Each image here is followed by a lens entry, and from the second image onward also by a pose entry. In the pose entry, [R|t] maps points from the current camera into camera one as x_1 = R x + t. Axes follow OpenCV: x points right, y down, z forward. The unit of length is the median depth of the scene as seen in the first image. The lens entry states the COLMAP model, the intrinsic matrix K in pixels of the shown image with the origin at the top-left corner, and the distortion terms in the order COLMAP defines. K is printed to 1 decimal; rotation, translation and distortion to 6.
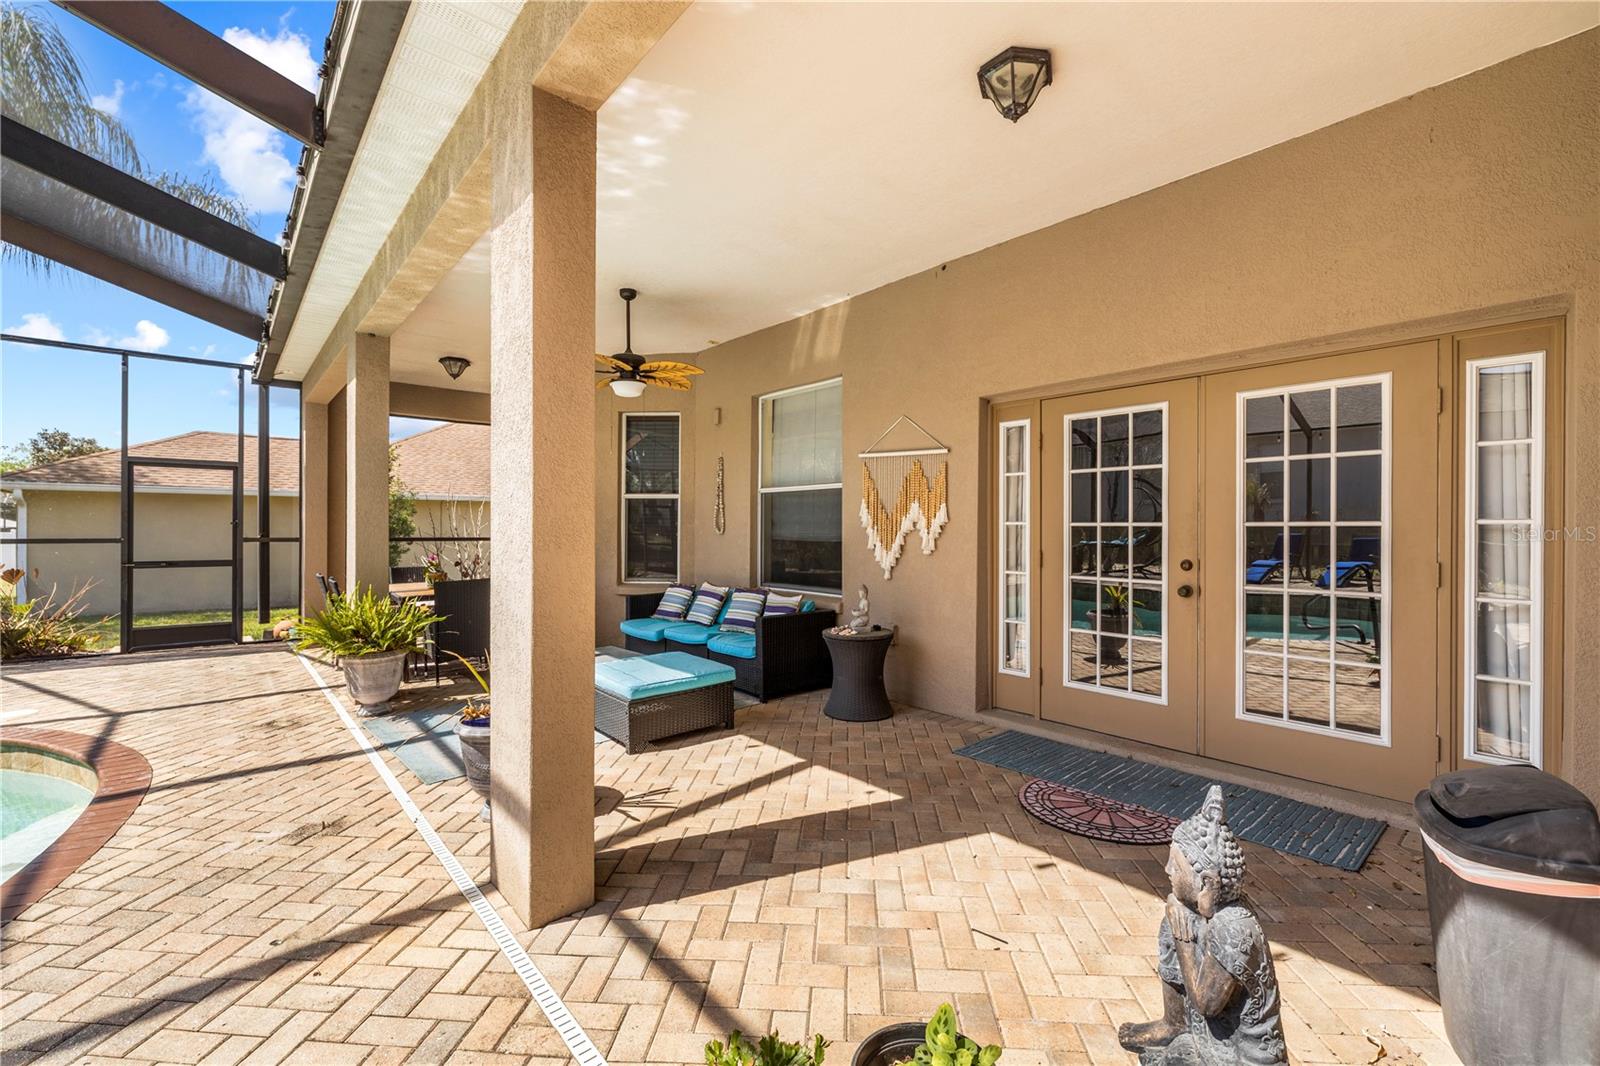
lens RADIAL K [[684.5, 0, 800.1], [0, 684.5, 528.9], [0, 0, 1]] dist [0.000098, -0.000166]
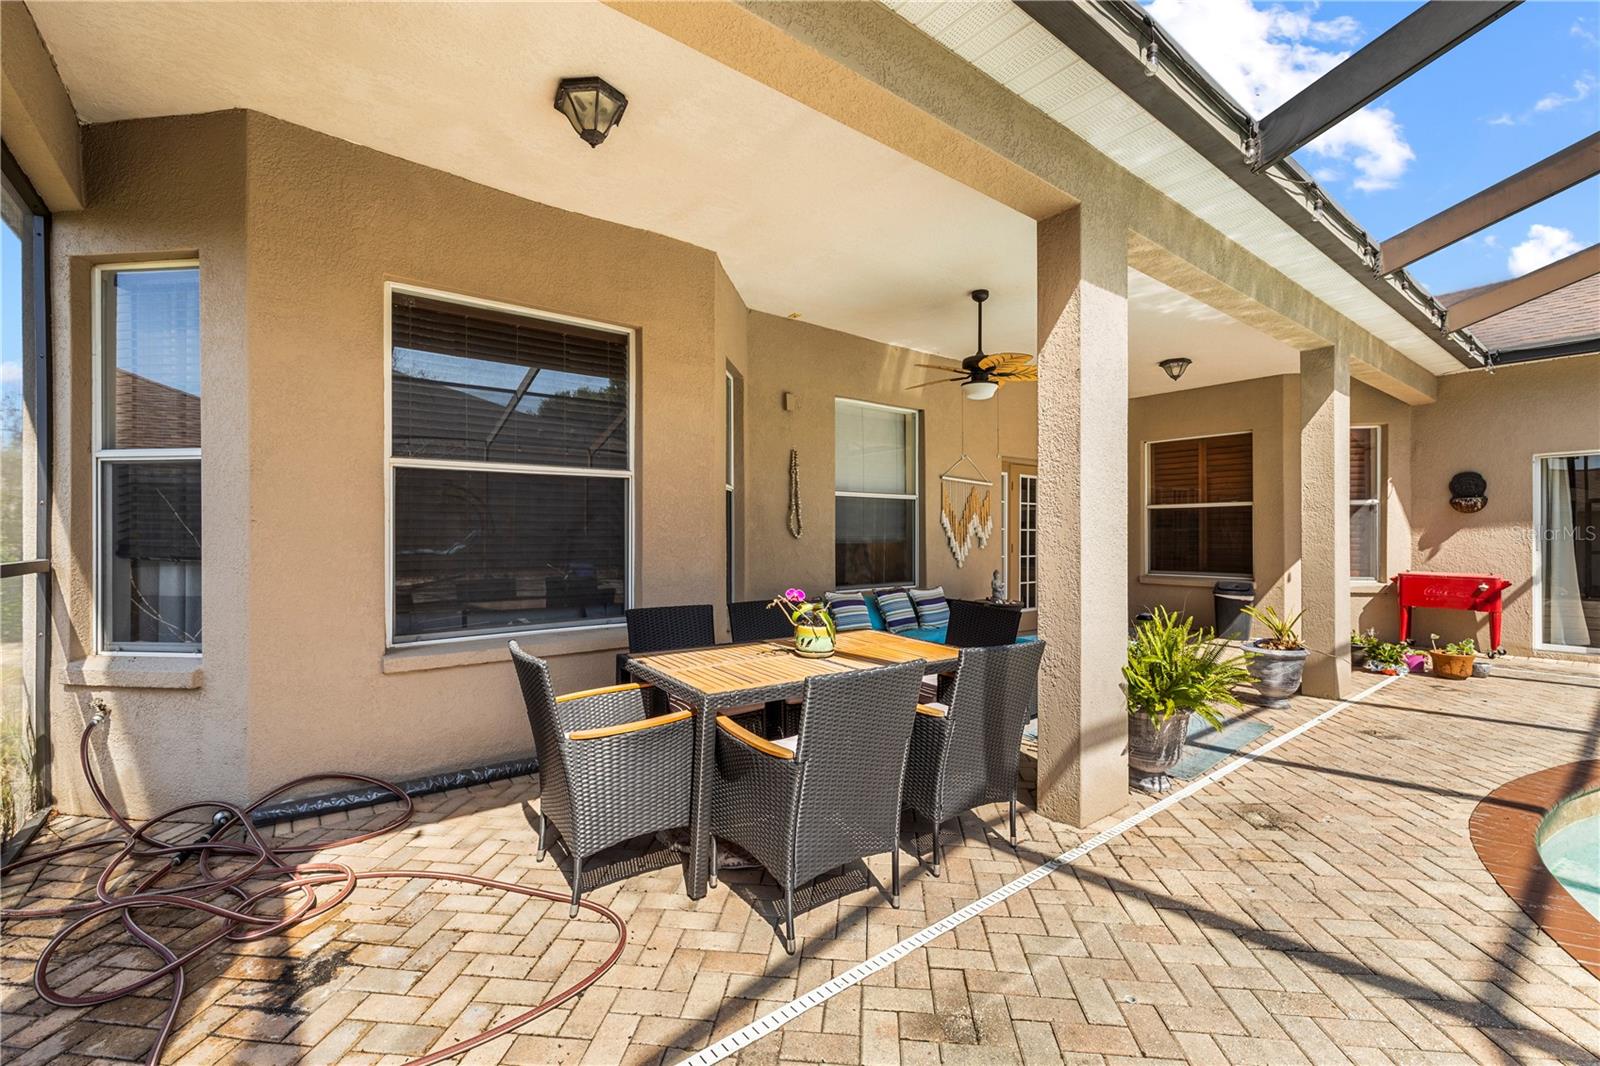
lens RADIAL K [[672.6, 0, 800.0], [0, 672.6, 533.0], [0, 0, 1]] dist [0.007499, 0.000142]
pose [[0.039141, -0.001568, 0.999232, -1.137218], [0.002305, 0.999996, 0.001479, -0.001215], [-0.999231, 0.002246, 0.039145, 1.124549]]
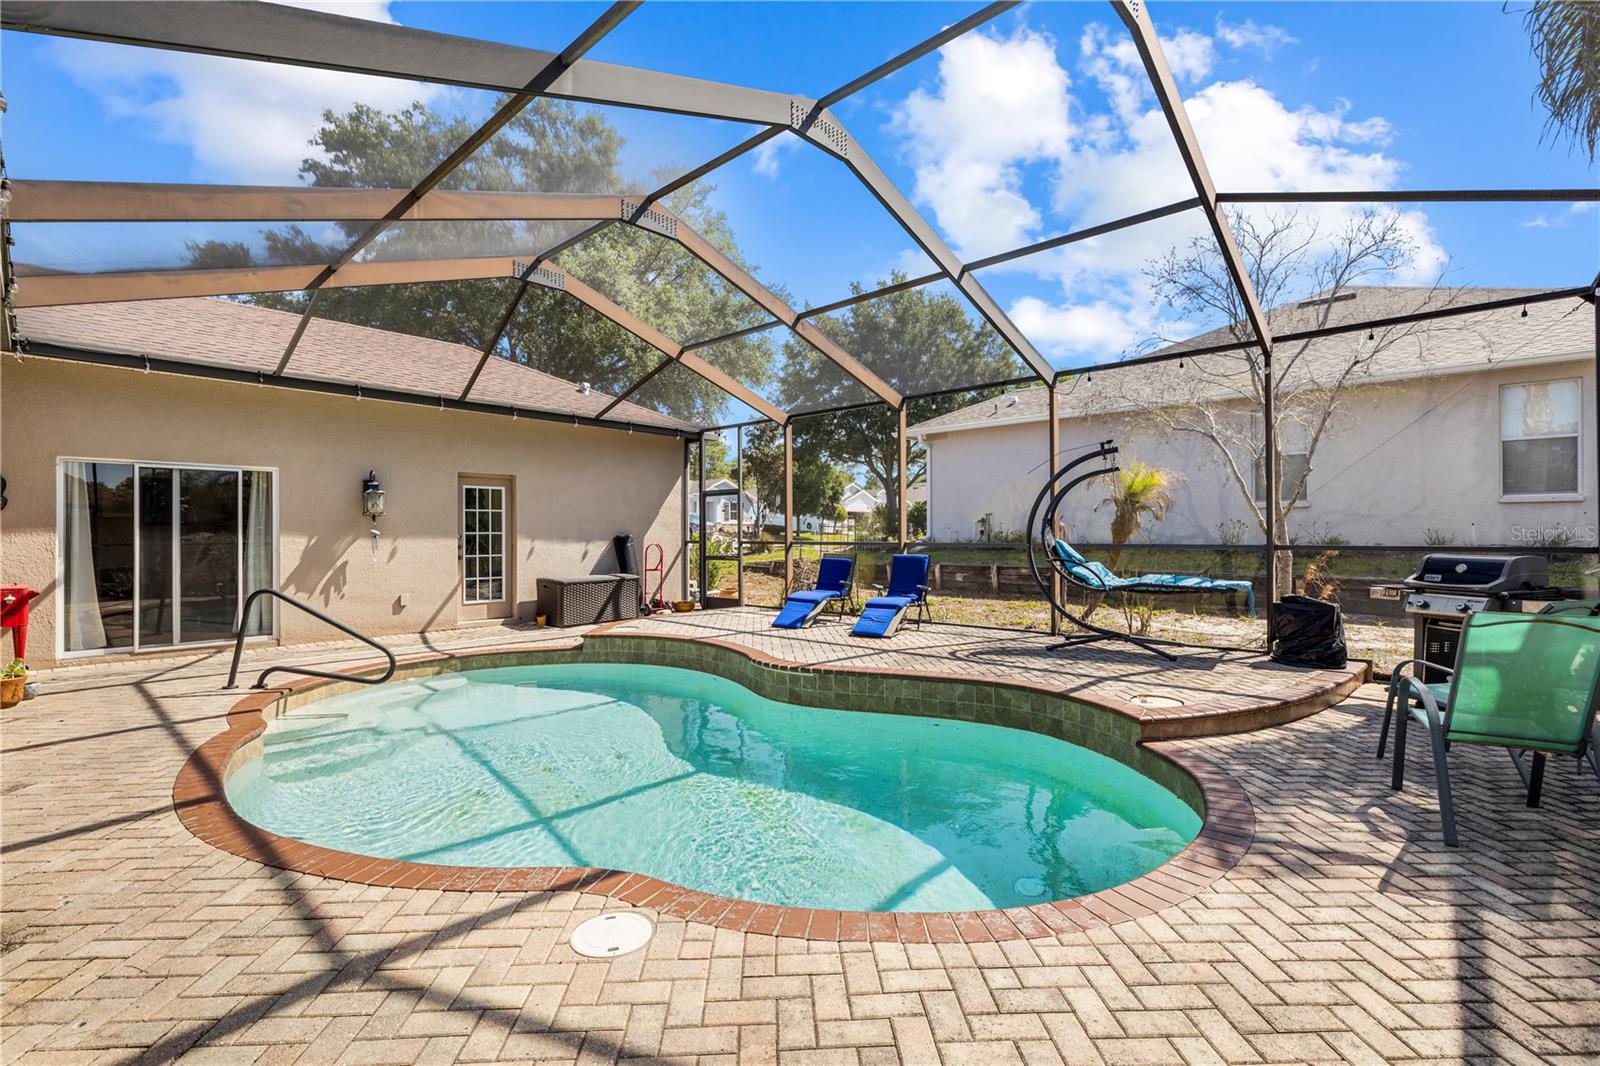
lens RADIAL K [[713.8, 0, 800.0], [0, 713.8, 533.0], [0, 0, 1]] dist [-0.001422, 0.000614]
pose [[-0.993999, -0.000506, -0.109388, -1.008071], [-0.000124, 0.999994, -0.003498, -0.001438], [0.109389, -0.003463, -0.993993, 1.214900]]
